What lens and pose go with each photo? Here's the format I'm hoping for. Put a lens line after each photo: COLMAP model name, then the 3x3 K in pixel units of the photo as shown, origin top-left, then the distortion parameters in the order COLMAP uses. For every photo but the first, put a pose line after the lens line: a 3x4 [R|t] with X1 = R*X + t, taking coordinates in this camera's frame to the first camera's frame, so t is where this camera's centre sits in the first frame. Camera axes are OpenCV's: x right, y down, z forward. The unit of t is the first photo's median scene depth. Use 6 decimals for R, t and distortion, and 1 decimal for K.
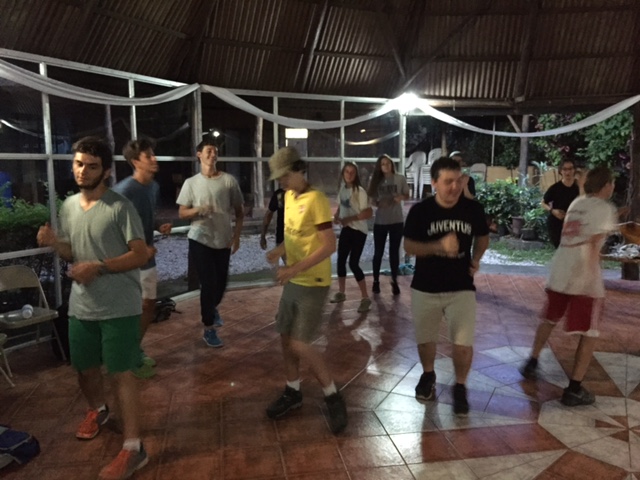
lens RADIAL K [[542.9, 0, 326.6], [0, 542.9, 241.1], [0, 0, 1]] dist [0.086390, -0.113873]
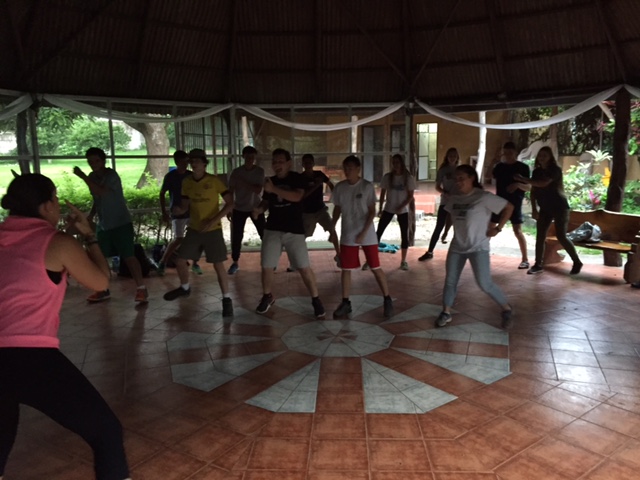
lens RADIAL K [[542.9, 0, 318.7], [0, 542.9, 241.7], [0, 0, 1]] dist [0.086390, -0.113873]
pose [[0.904996, 0.050295, -0.422437, 0.526307], [-0.042165, 0.998702, 0.028572, 0.020119], [0.423325, -0.008045, 0.905942, -0.171615]]
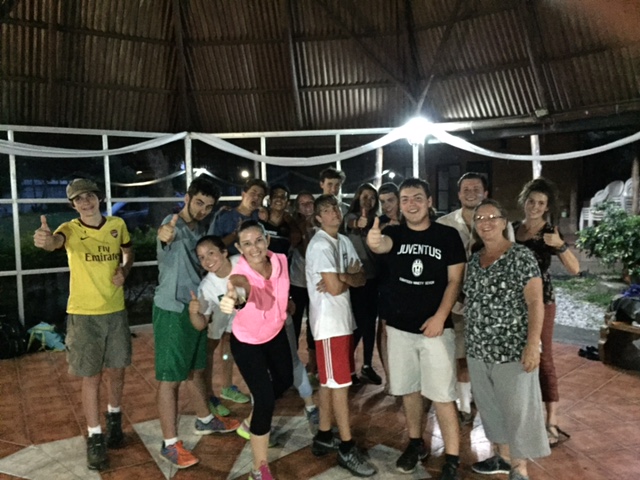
lens RADIAL K [[542.9, 0, 323.0], [0, 542.9, 239.2], [0, 0, 1]] dist [0.086390, -0.113873]
pose [[0.840472, 0.017961, -0.541557, 0.543345], [-0.056121, 0.996961, -0.054033, -0.022690], [0.538941, 0.075806, 0.838926, 0.208502]]
